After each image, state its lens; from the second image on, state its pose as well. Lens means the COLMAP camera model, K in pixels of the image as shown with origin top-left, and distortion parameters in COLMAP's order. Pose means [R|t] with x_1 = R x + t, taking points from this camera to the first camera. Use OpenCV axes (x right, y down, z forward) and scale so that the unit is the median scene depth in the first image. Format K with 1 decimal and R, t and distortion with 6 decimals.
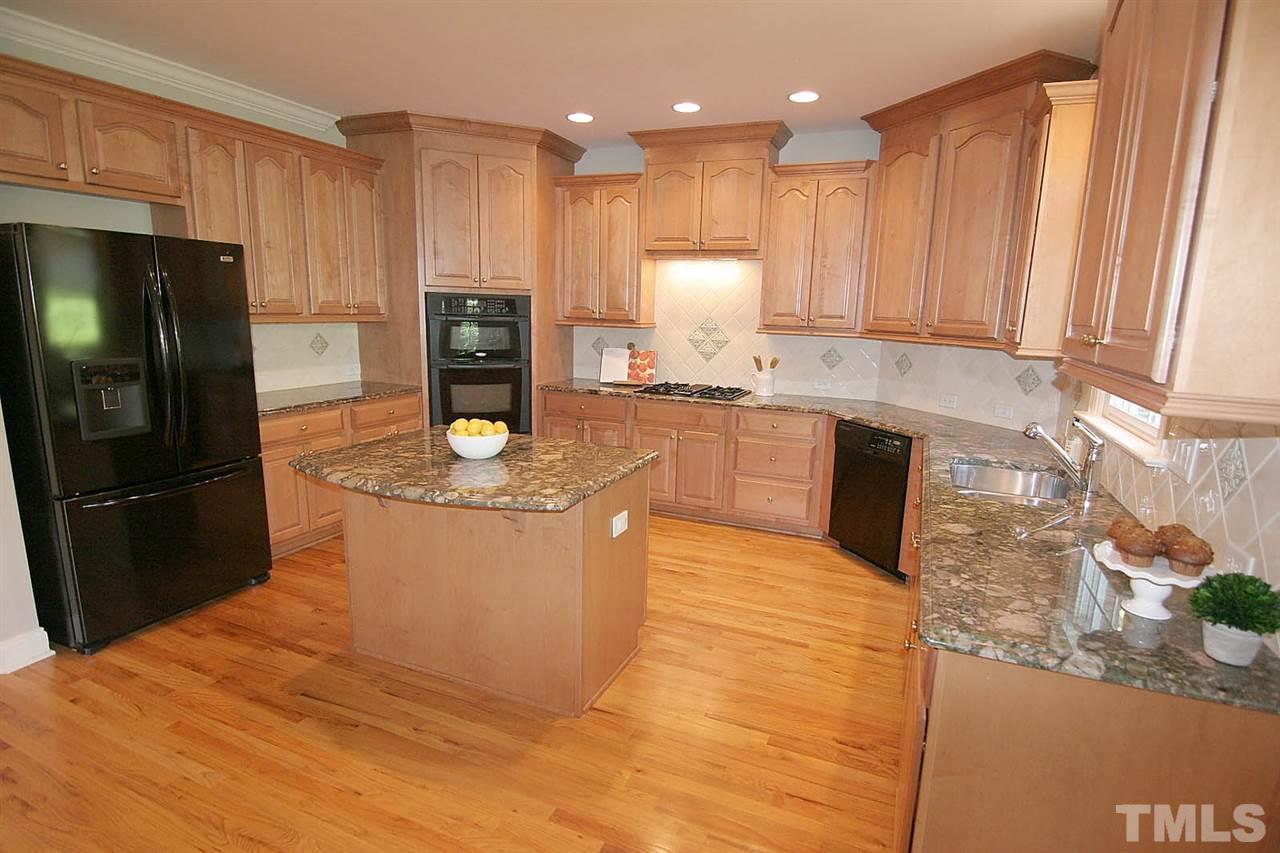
lens RADIAL K [[655.2, 0, 643.2], [0, 655.2, 425.8], [0, 0, 1]] dist [0.004039, 0.000217]
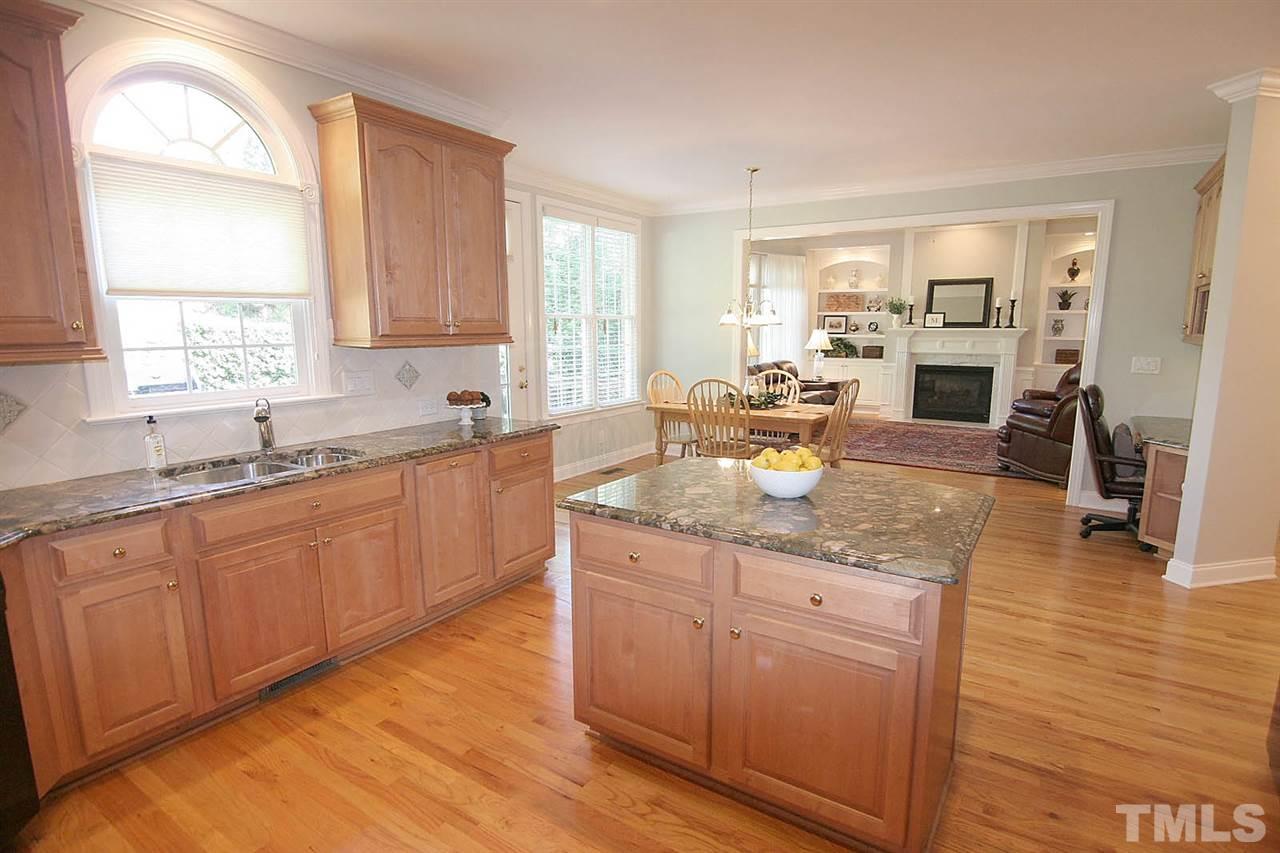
lens RADIAL K [[655.2, 0, 641.8], [0, 655.2, 434.6], [0, 0, 1]] dist [0.004039, 0.000217]
pose [[-0.983477, -0.054521, 0.172627, -0.214673], [0.008638, 0.938352, 0.345574, -0.318838], [-0.180826, 0.341355, -0.922377, 1.800253]]
